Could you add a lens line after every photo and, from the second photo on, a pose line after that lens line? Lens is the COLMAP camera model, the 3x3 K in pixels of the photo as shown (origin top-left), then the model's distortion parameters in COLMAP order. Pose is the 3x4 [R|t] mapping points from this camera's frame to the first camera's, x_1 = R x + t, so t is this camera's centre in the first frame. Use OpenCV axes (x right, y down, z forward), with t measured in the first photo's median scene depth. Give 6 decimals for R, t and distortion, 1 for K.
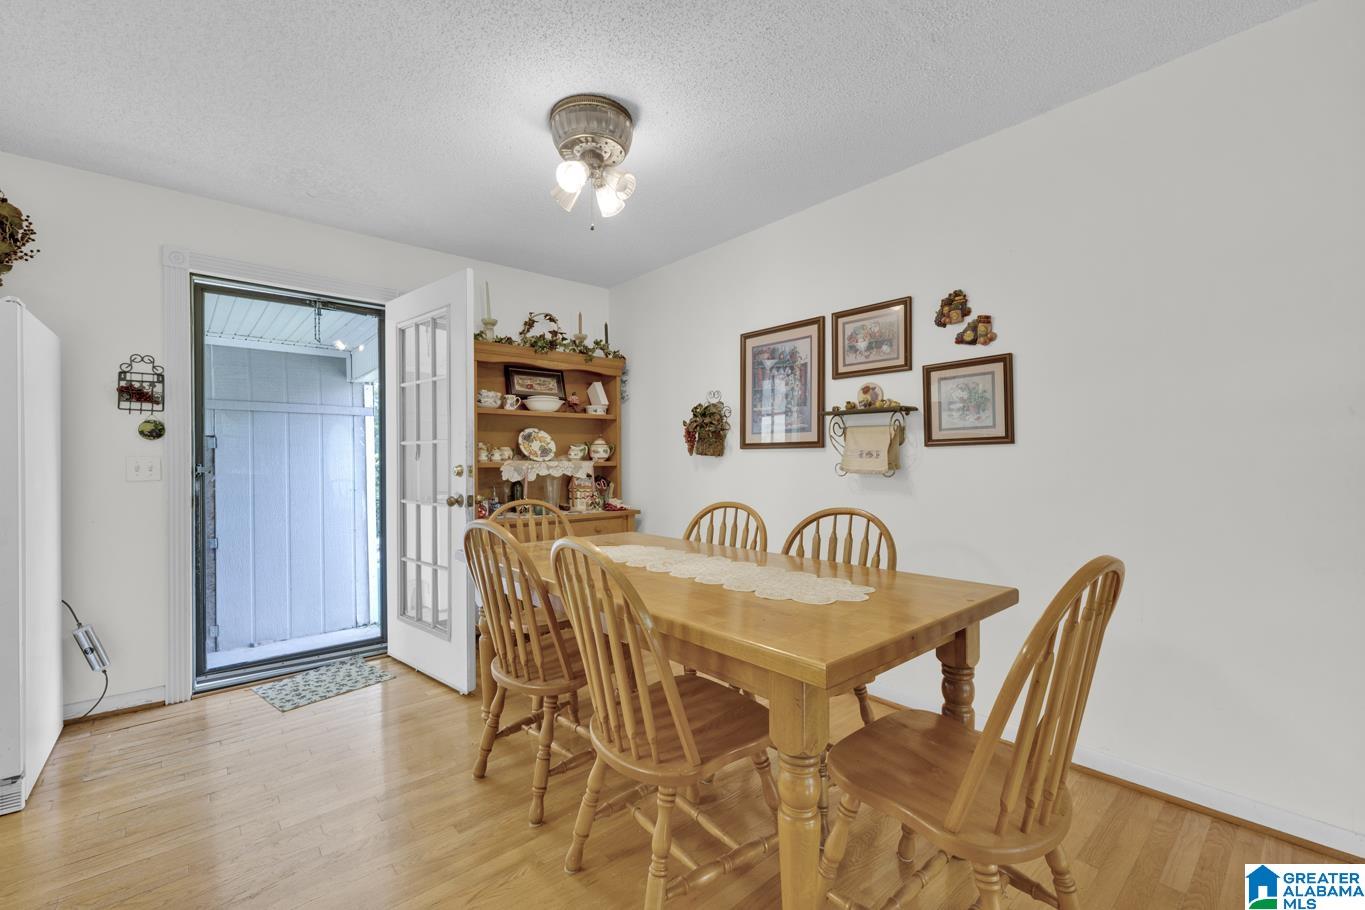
lens RADIAL K [[571.4, 0, 682.5], [0, 571.4, 455.0], [0, 0, 1]] dist [-0.001766, -0.000142]
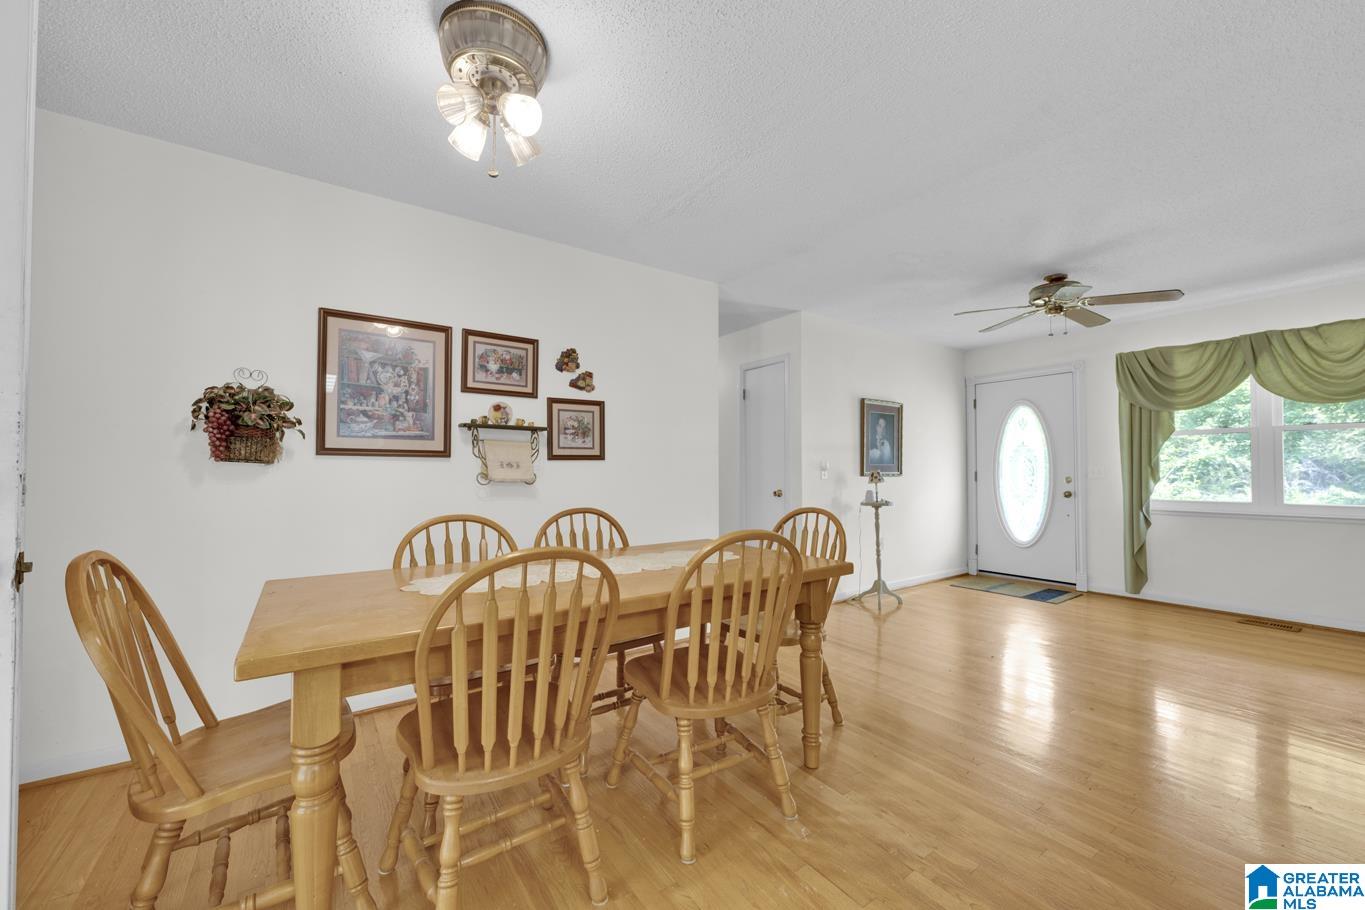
lens RADIAL K [[538.0, 0, 679.9], [0, 538.0, 459.6], [0, 0, 1]] dist [-0.001707, -0.000038]
pose [[0.104820, 0.031719, 0.993985, -0.663452], [-0.006625, 0.999491, -0.031196, 0.017923], [-0.994469, -0.003315, 0.104977, 0.508779]]
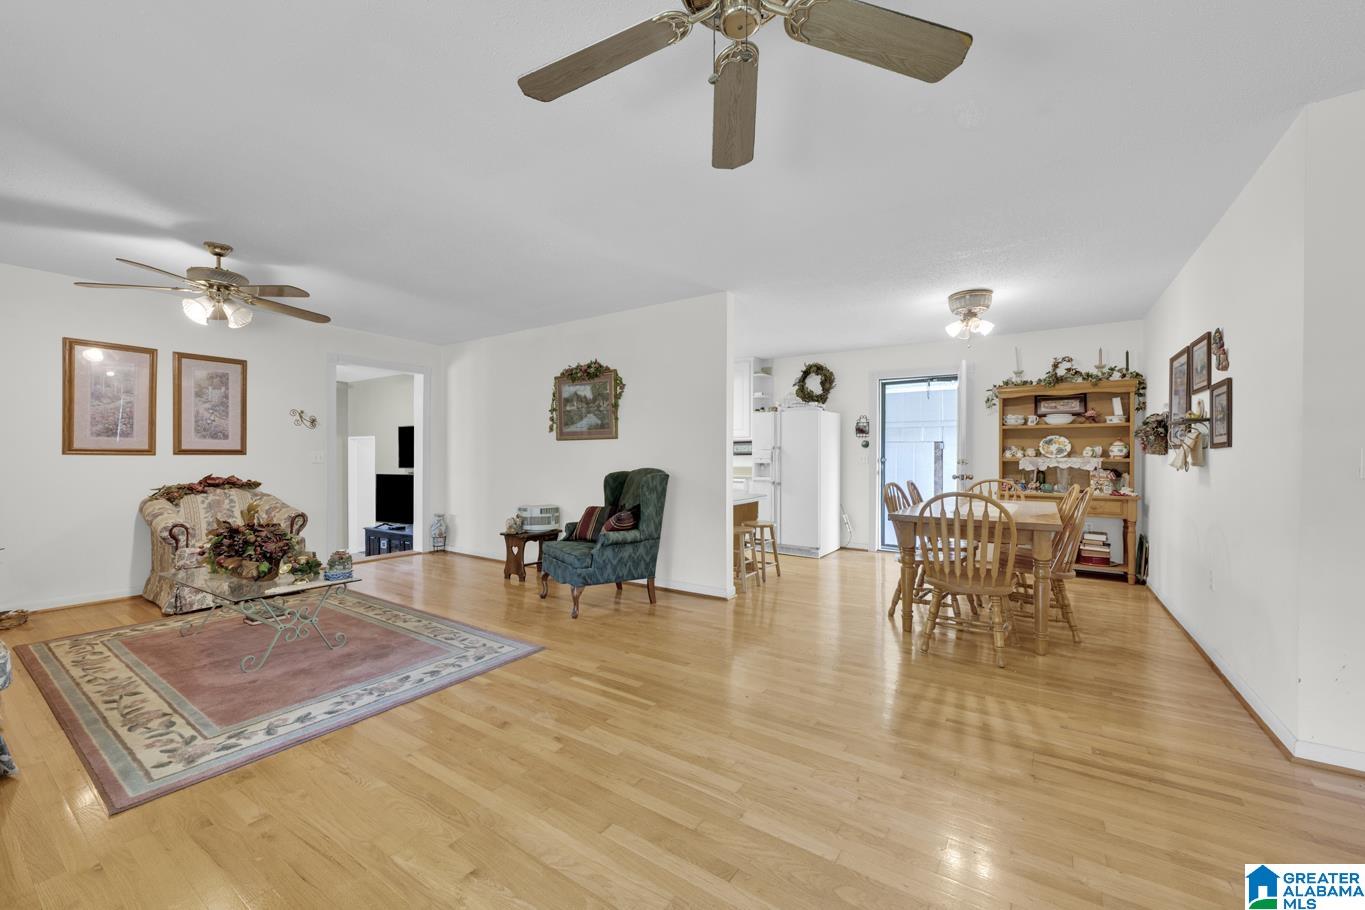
lens RADIAL K [[538.0, 0, 679.9], [0, 538.0, 459.6], [0, 0, 1]] dist [-0.001707, -0.000038]
pose [[0.263135, 0.010249, -0.964704, 0.952667], [0.003482, 0.999927, 0.011573, -0.004234], [0.964753, -0.006404, 0.263080, -0.361171]]
